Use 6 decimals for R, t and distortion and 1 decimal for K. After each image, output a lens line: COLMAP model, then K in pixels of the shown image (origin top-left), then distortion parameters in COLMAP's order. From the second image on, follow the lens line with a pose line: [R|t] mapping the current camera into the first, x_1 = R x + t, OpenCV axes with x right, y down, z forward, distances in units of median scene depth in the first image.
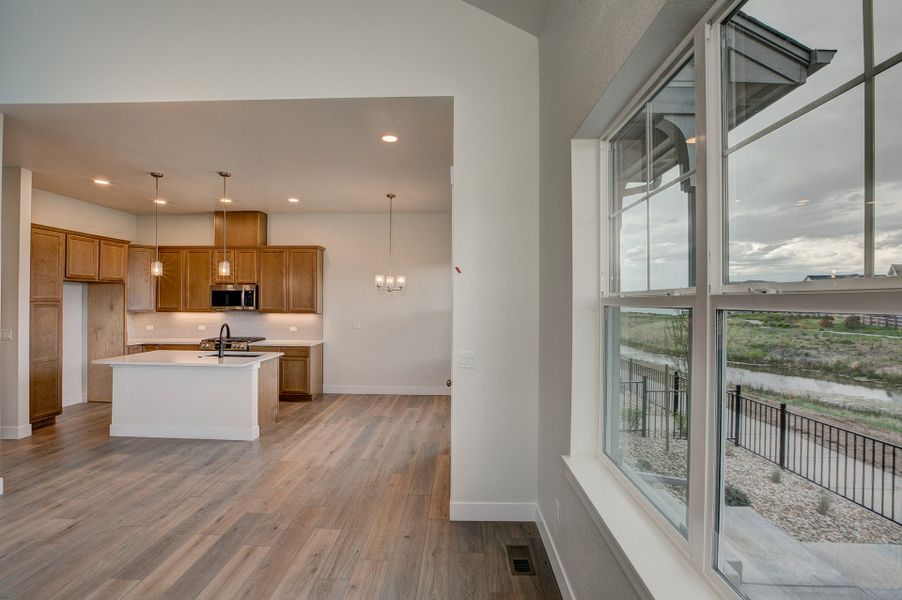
lens RADIAL K [[428.7, 0, 449.5], [0, 428.7, 303.1], [0, 0, 1]] dist [-0.000987, 0.000145]
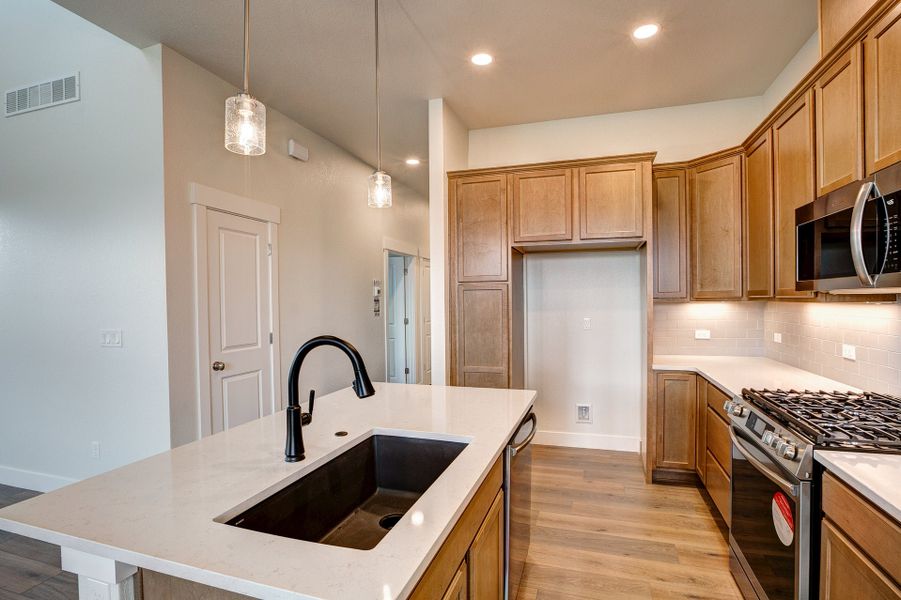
lens RADIAL K [[428.2, 0, 457.7], [0, 428.2, 300.5], [0, 0, 1]] dist [-0.000987, 0.000145]
pose [[-0.274240, -0.003749, -0.961654, -0.212330], [0.000966, 0.999991, -0.004174, 0.021368], [0.961661, -0.002074, -0.274234, 0.862276]]
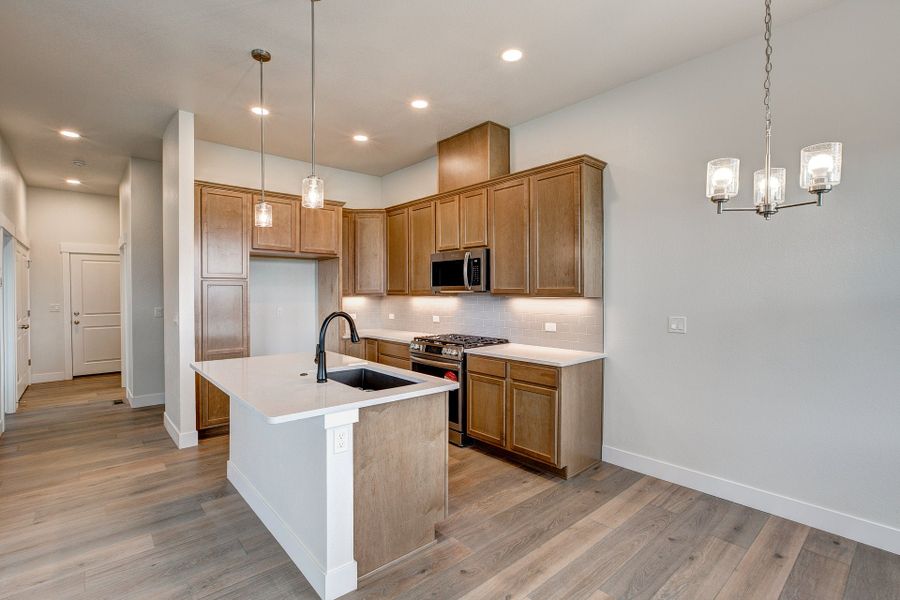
lens RADIAL K [[399.6, 0, 453.2], [0, 399.6, 300.1], [0, 0, 1]] dist [-0.015310, 0.000148]
pose [[0.665717, 0.000013, -0.746204, -0.075265], [0.004705, 0.999980, 0.004214, 0.025719], [0.746189, -0.006316, 0.665704, 0.614078]]
